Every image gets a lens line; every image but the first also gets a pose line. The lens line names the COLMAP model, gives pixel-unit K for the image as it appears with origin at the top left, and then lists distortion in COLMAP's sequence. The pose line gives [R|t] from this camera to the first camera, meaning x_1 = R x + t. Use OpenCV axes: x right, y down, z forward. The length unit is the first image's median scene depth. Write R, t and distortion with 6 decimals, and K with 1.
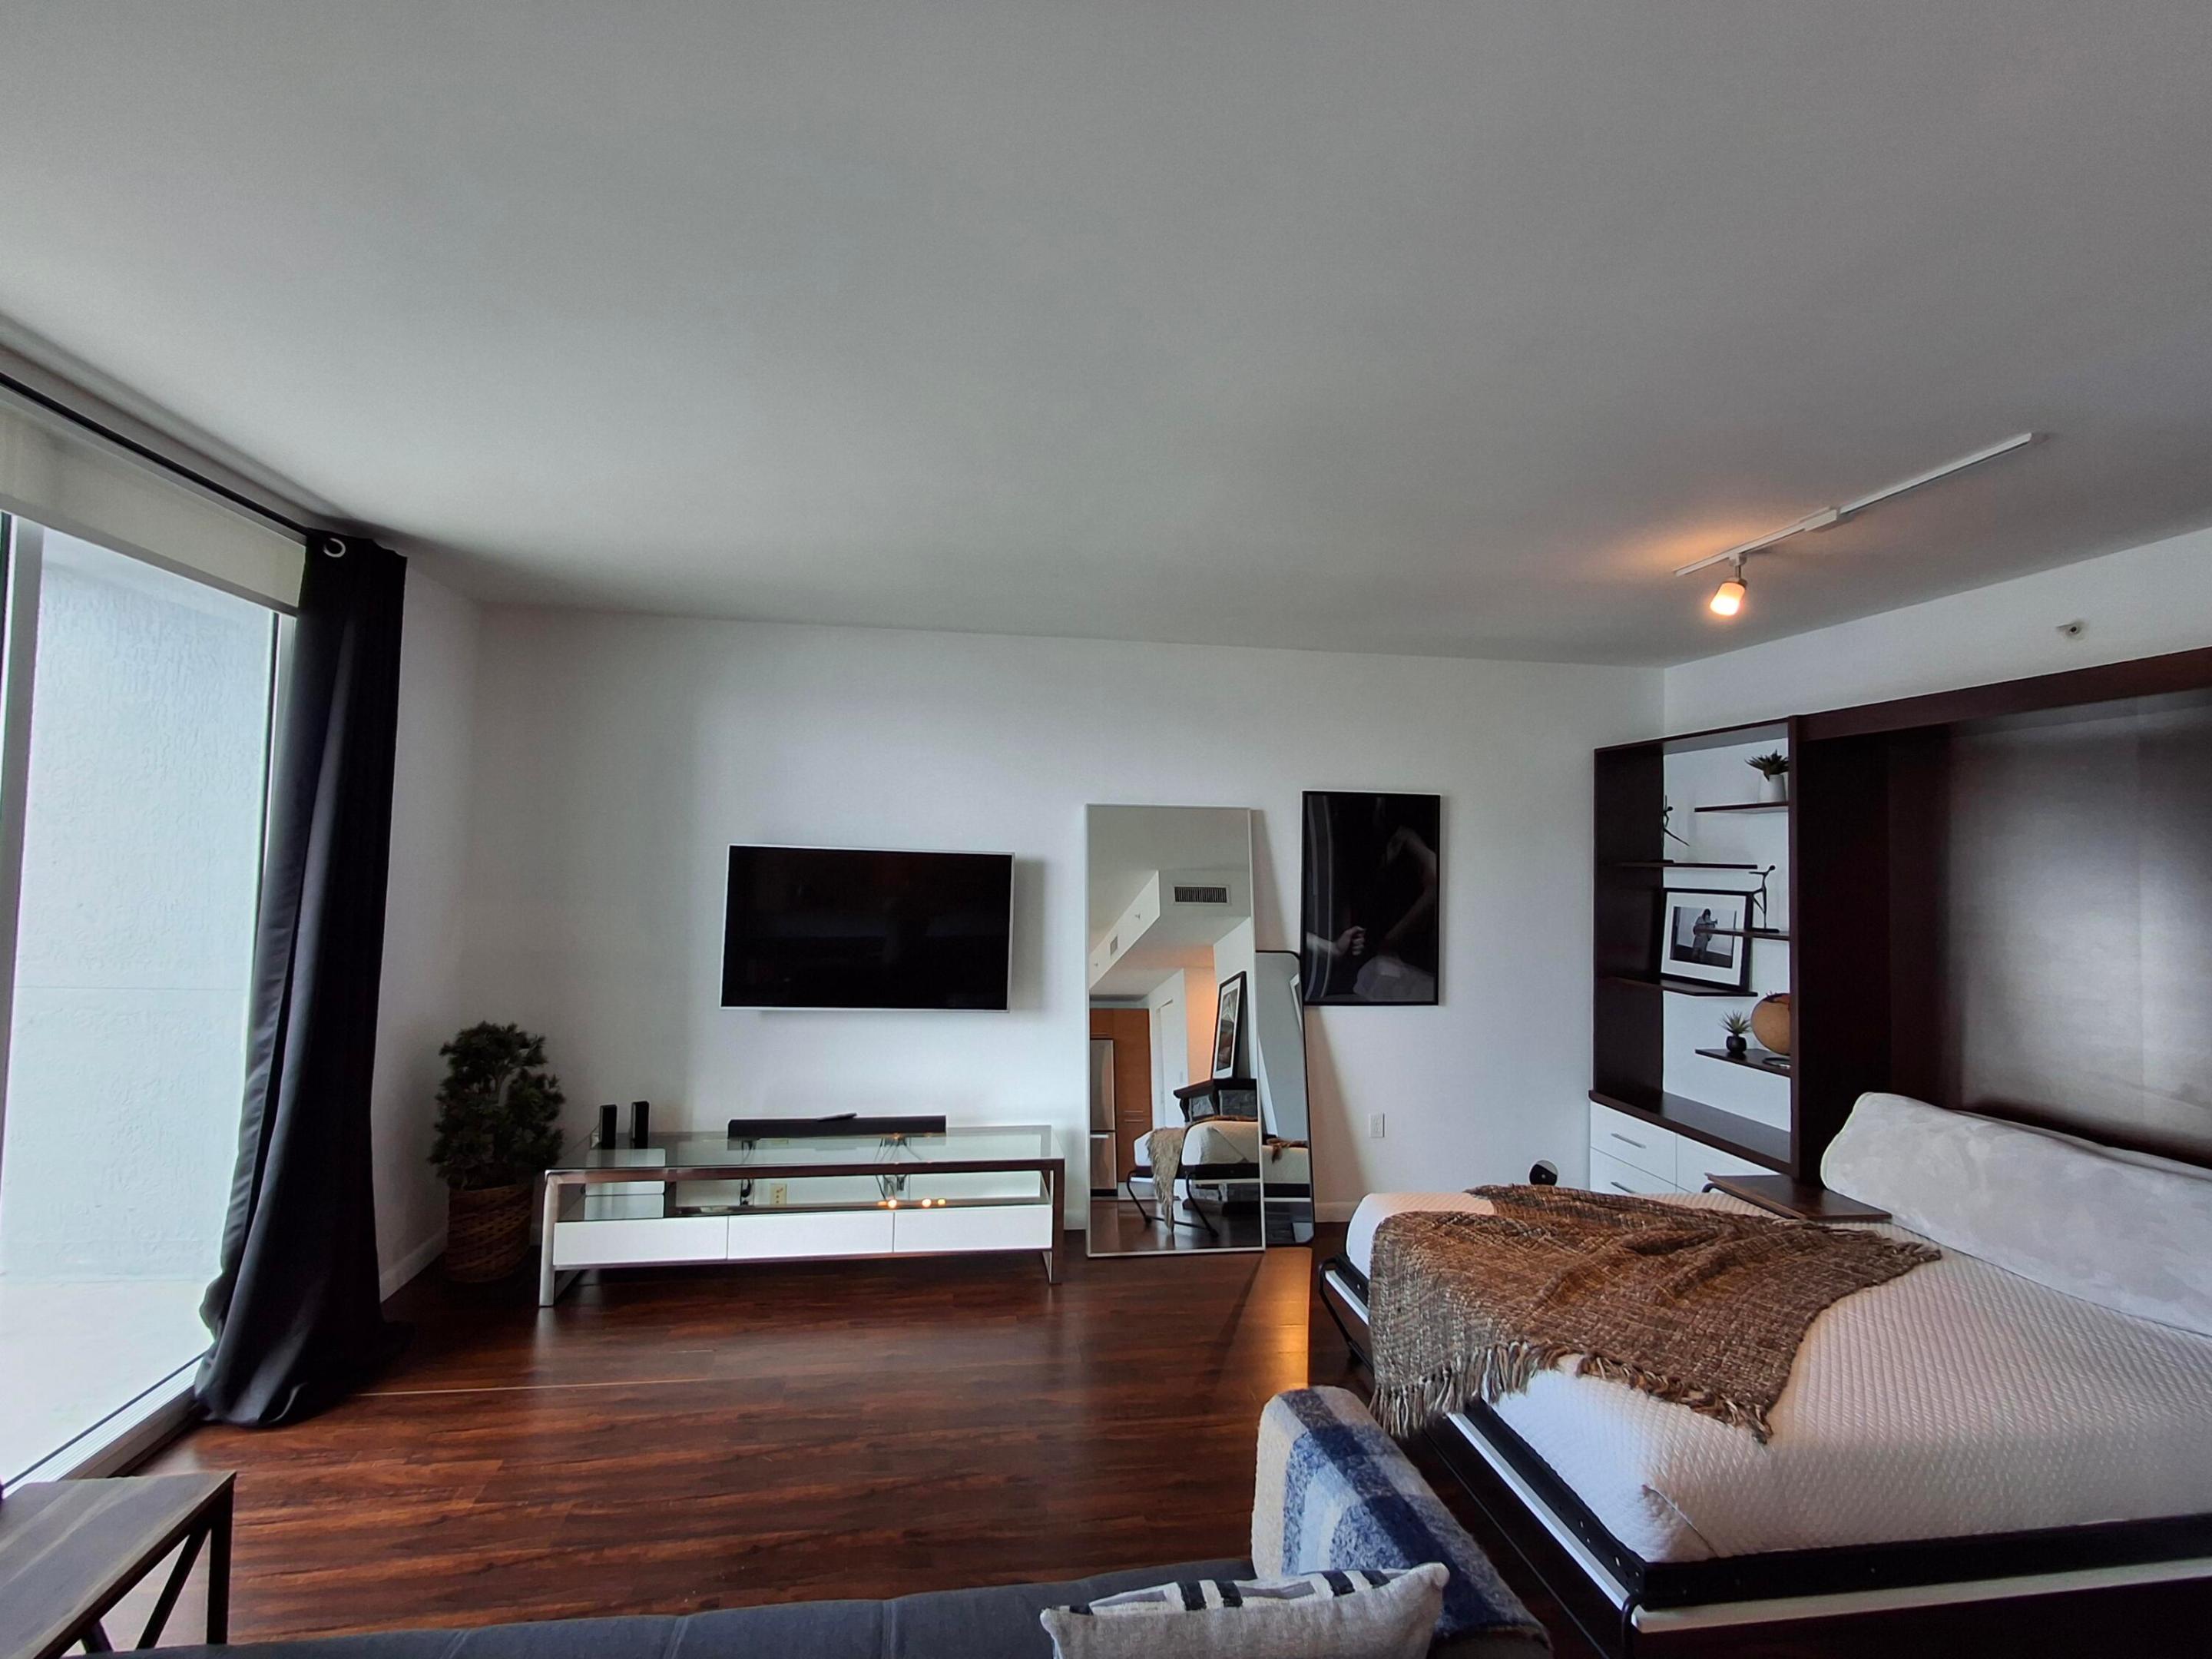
lens RADIAL K [[1016.7, 0, 1079.7], [0, 1016.7, 814.3], [0, 0, 1]] dist [0.000560, -0.000225]
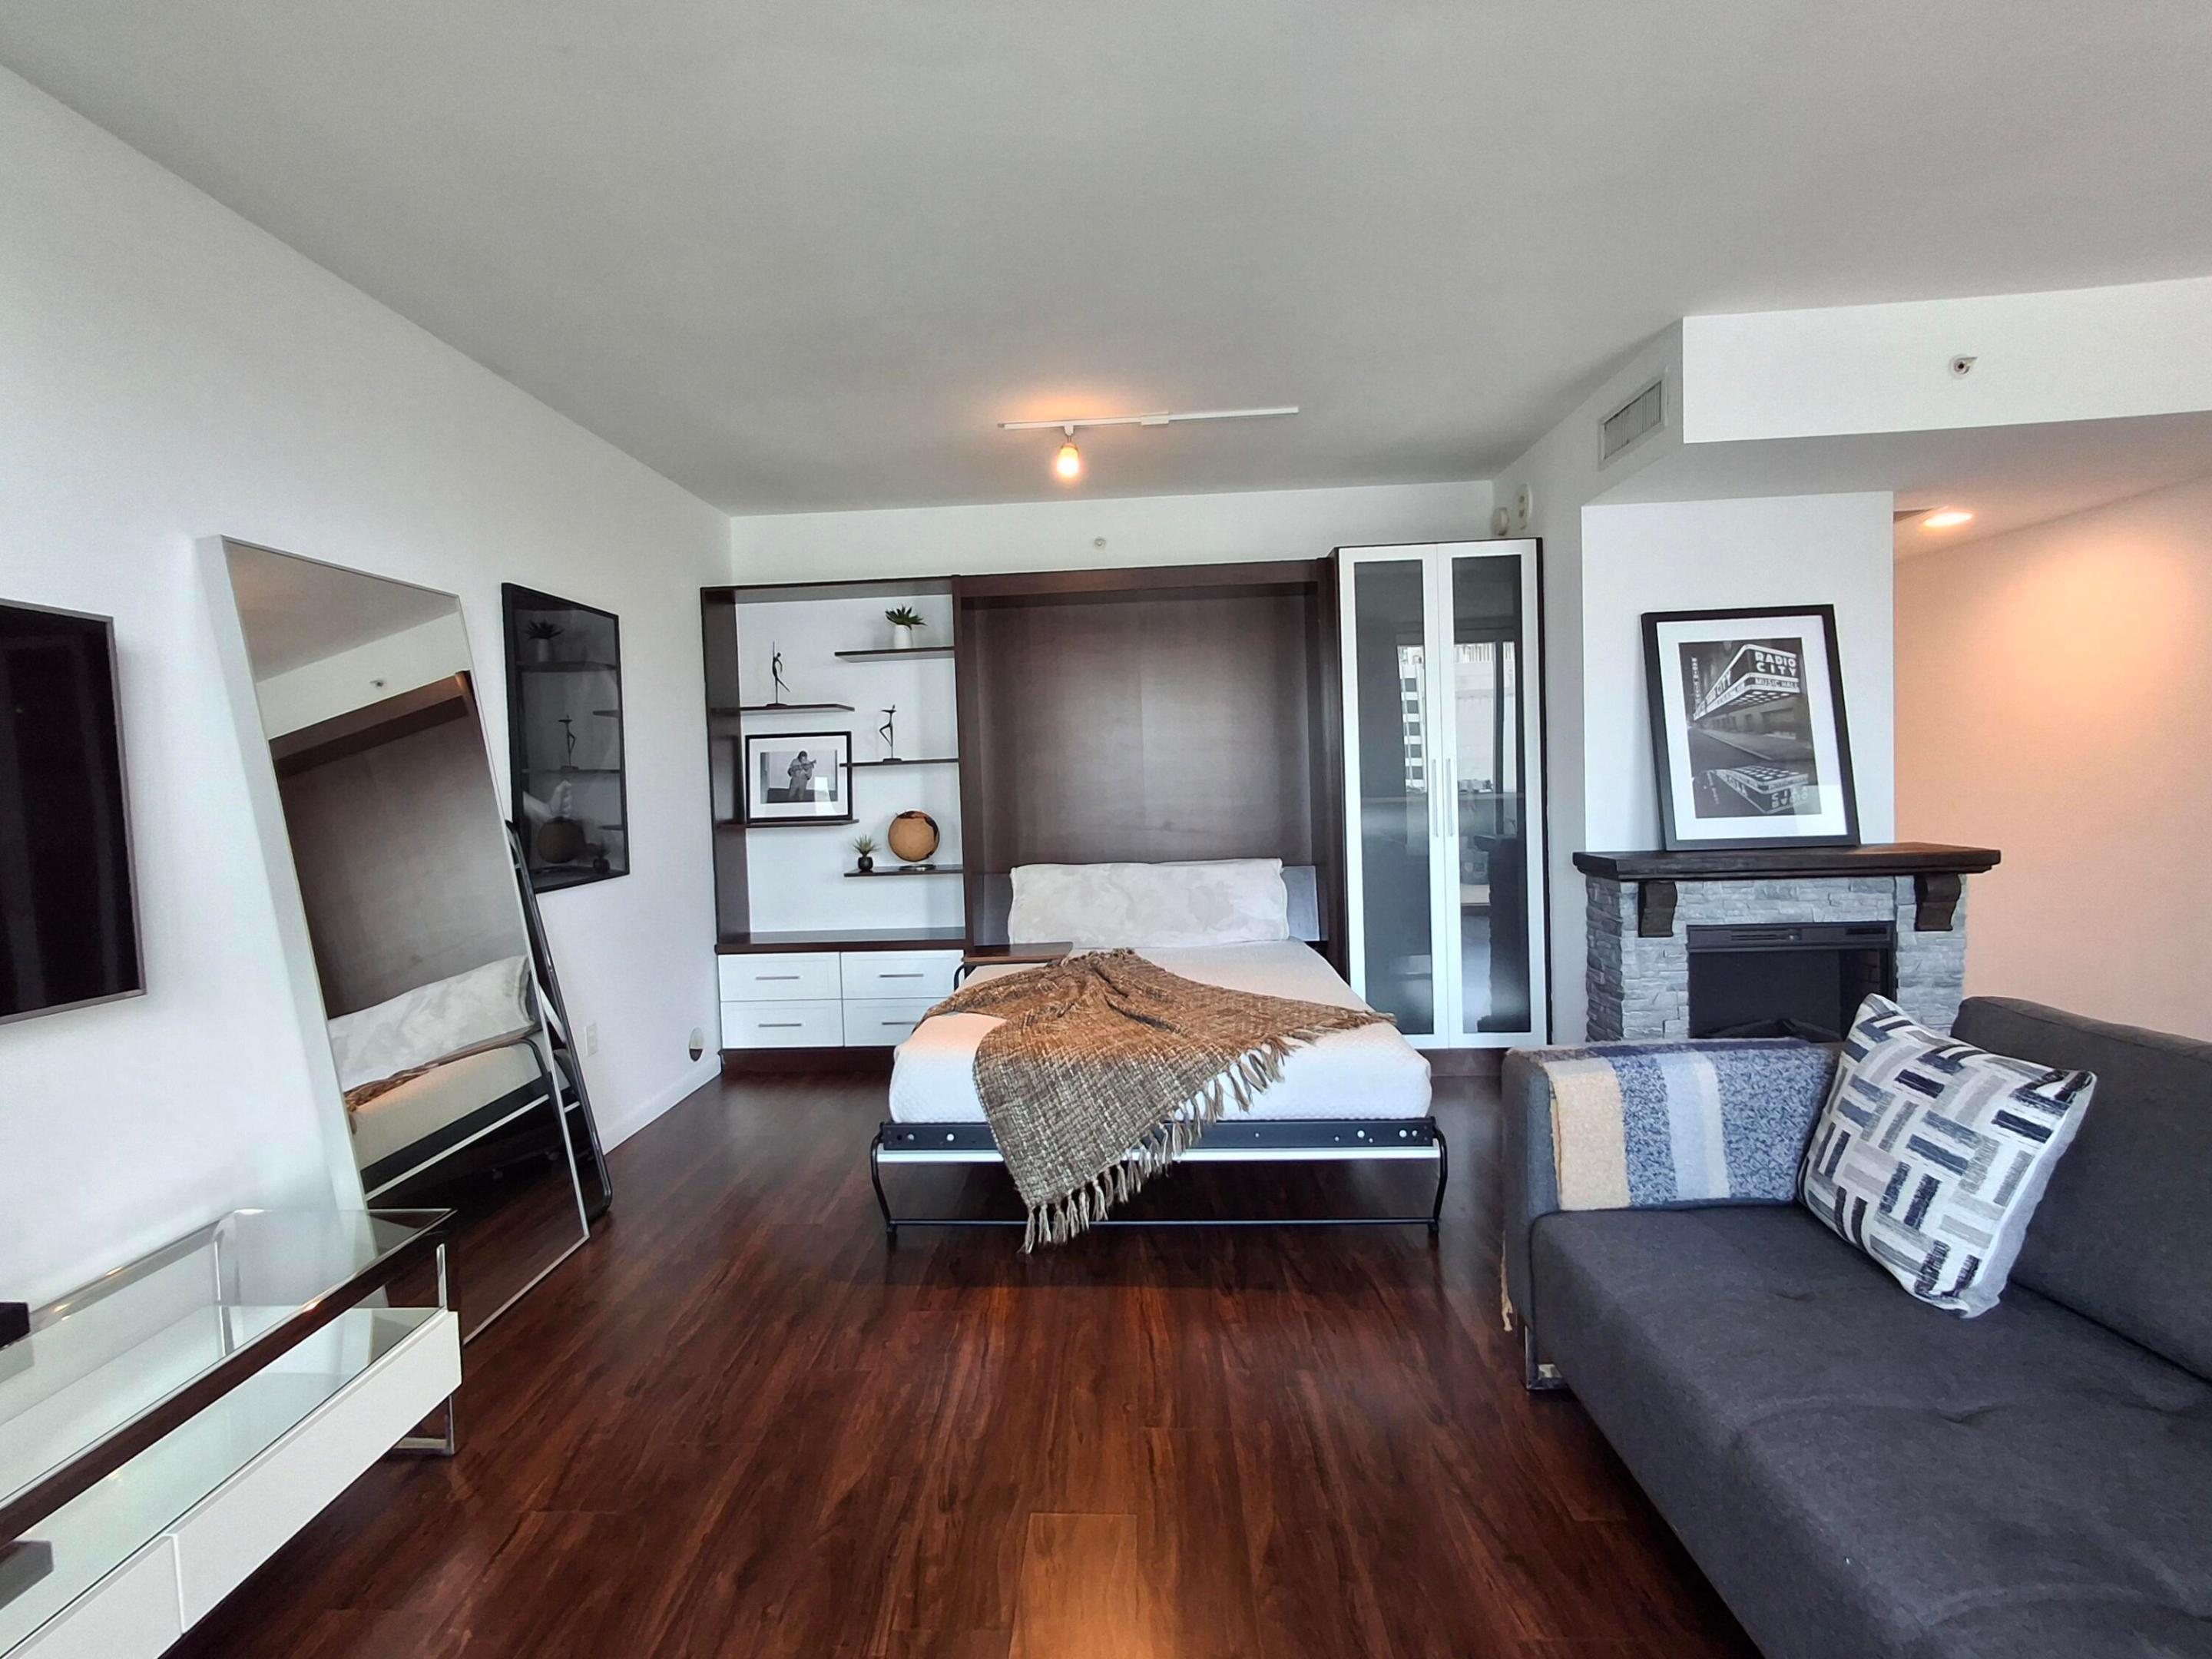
lens RADIAL K [[1020.9, 0, 1082.3], [0, 1020.9, 812.1], [0, 0, 1]] dist [0.001453, -0.000031]
pose [[0.185978, -0.065086, 0.980396, -0.419091], [-0.004162, 0.997742, 0.067027, 0.089616], [-0.982545, -0.016546, 0.185287, 0.541817]]
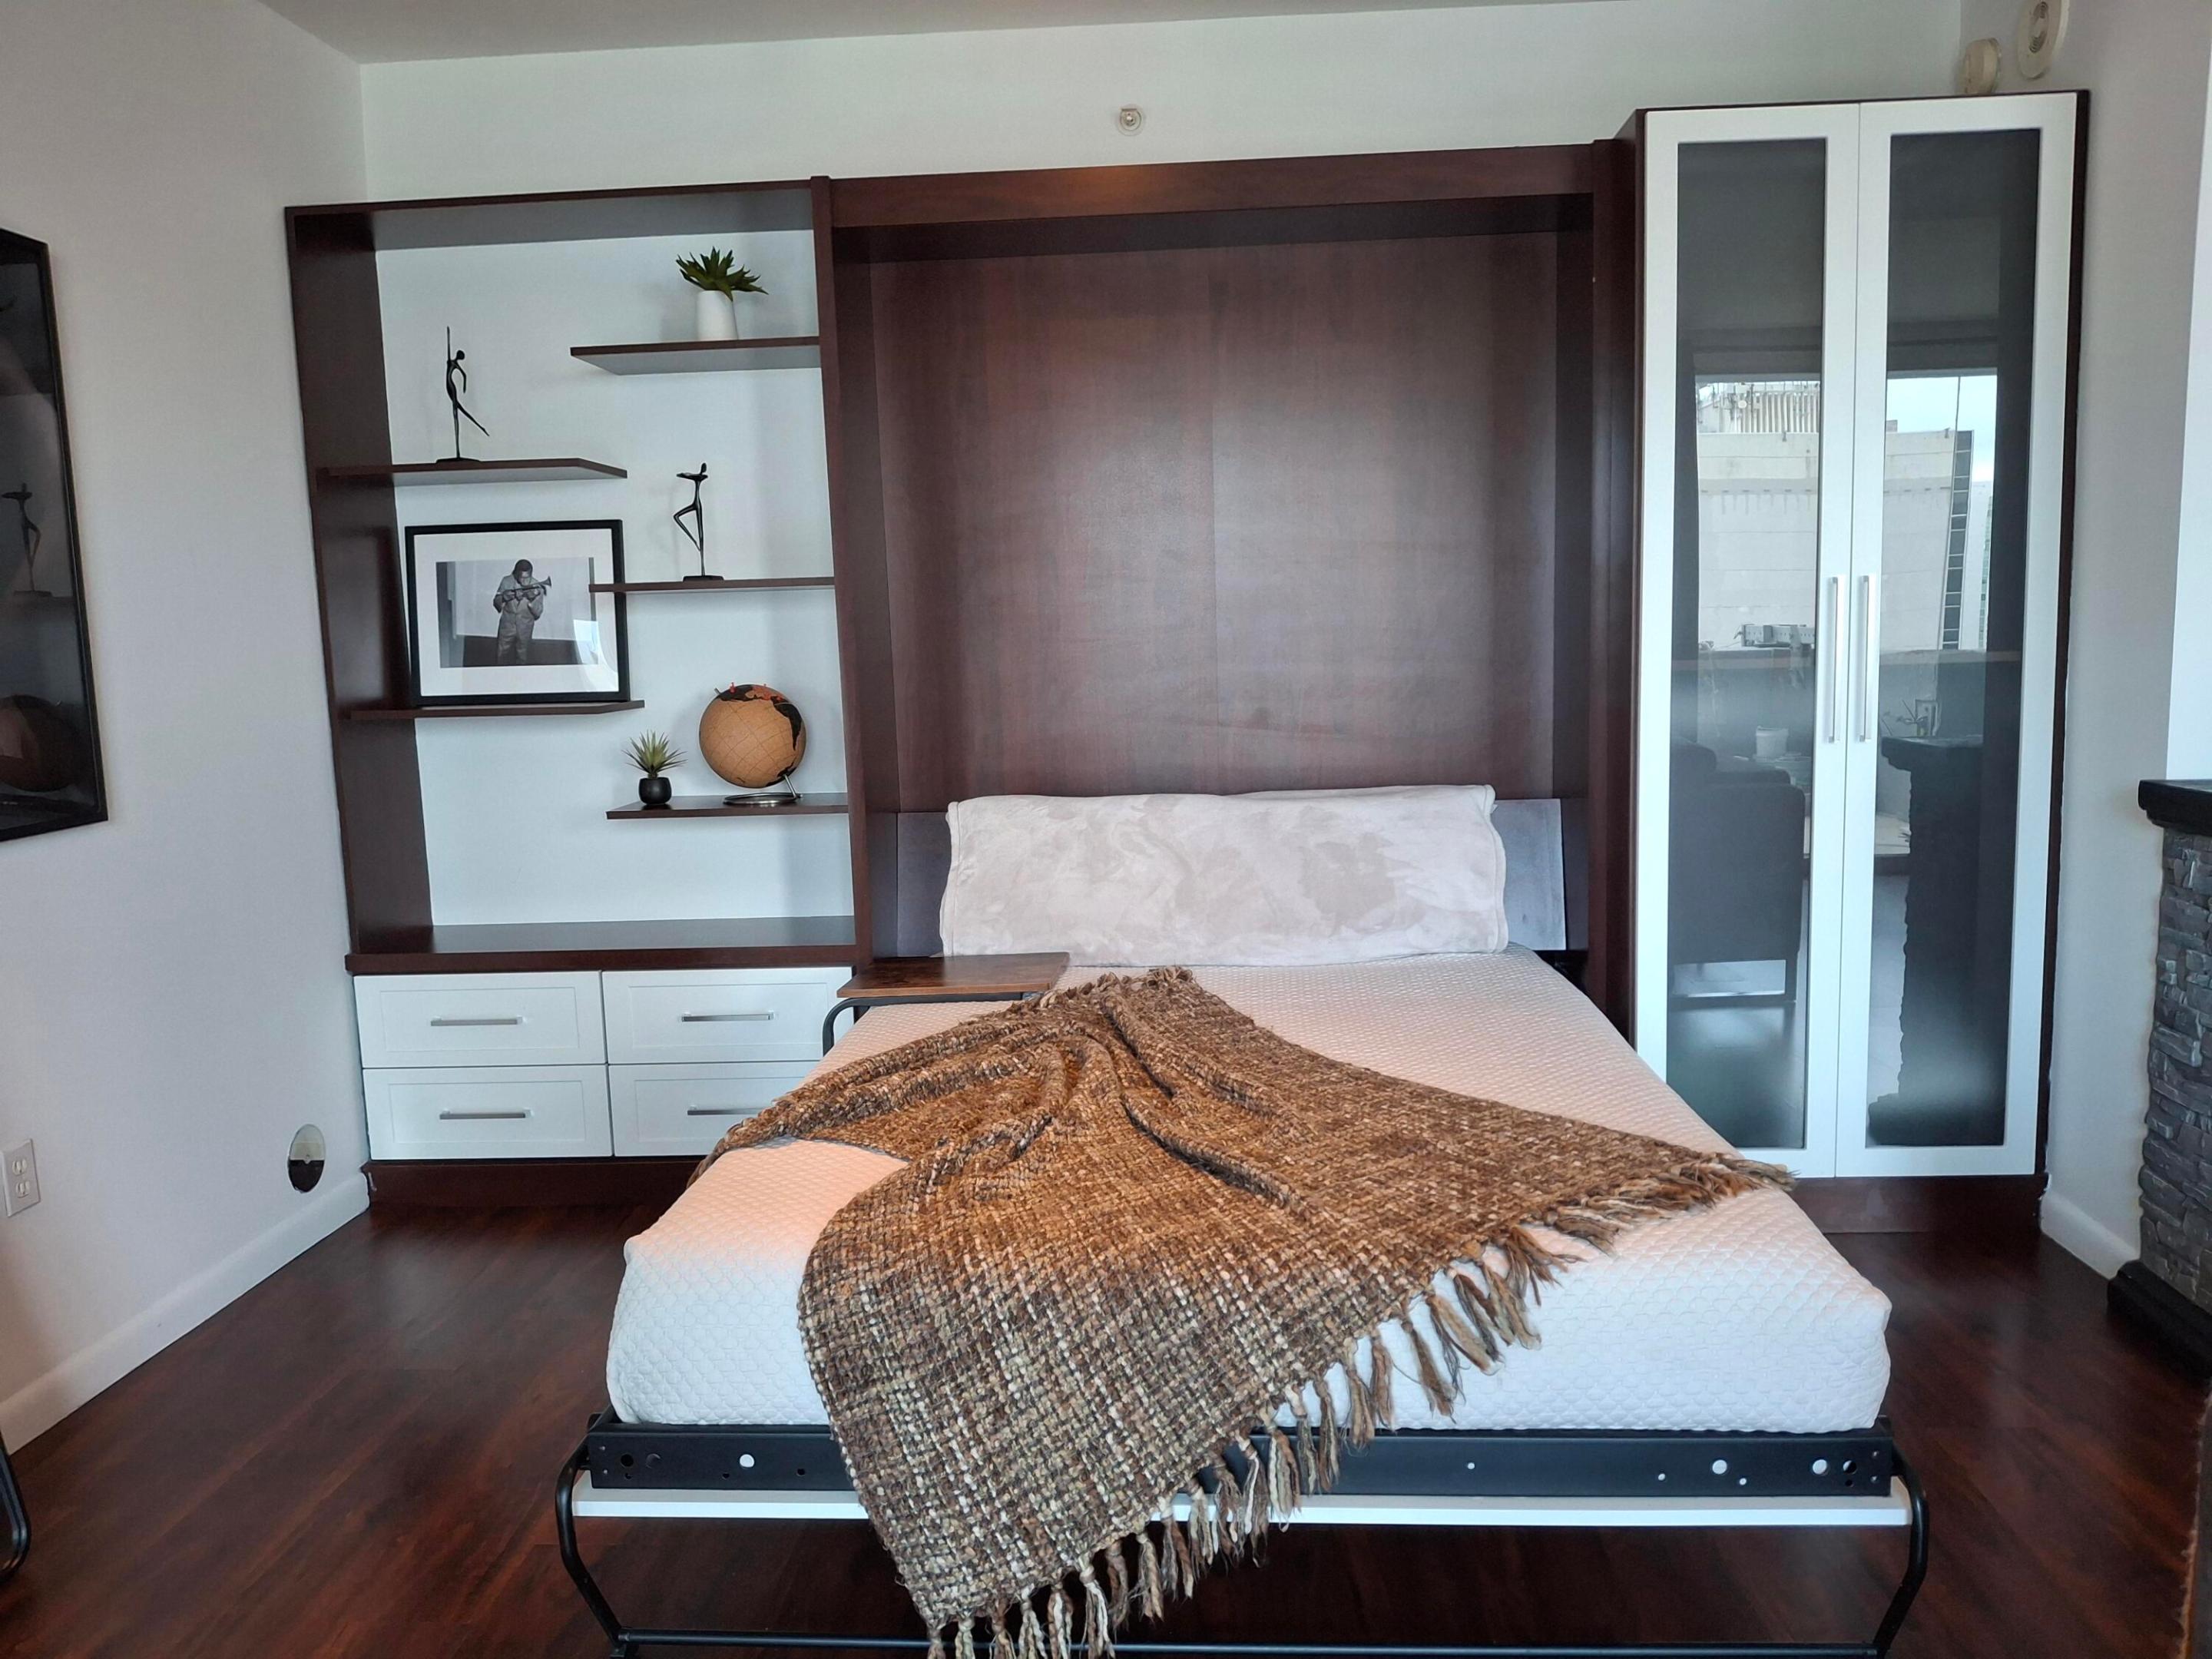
lens RADIAL K [[1616.6, 0, 1130.1], [0, 1616.6, 855.2], [0, 0, 1]] dist [0.099596, -0.177779]
pose [[0.182619, -0.166573, 0.968970, -0.187372], [-0.008381, 0.985244, 0.170950, 0.102820], [-0.983148, -0.039339, 0.178528, 0.567575]]
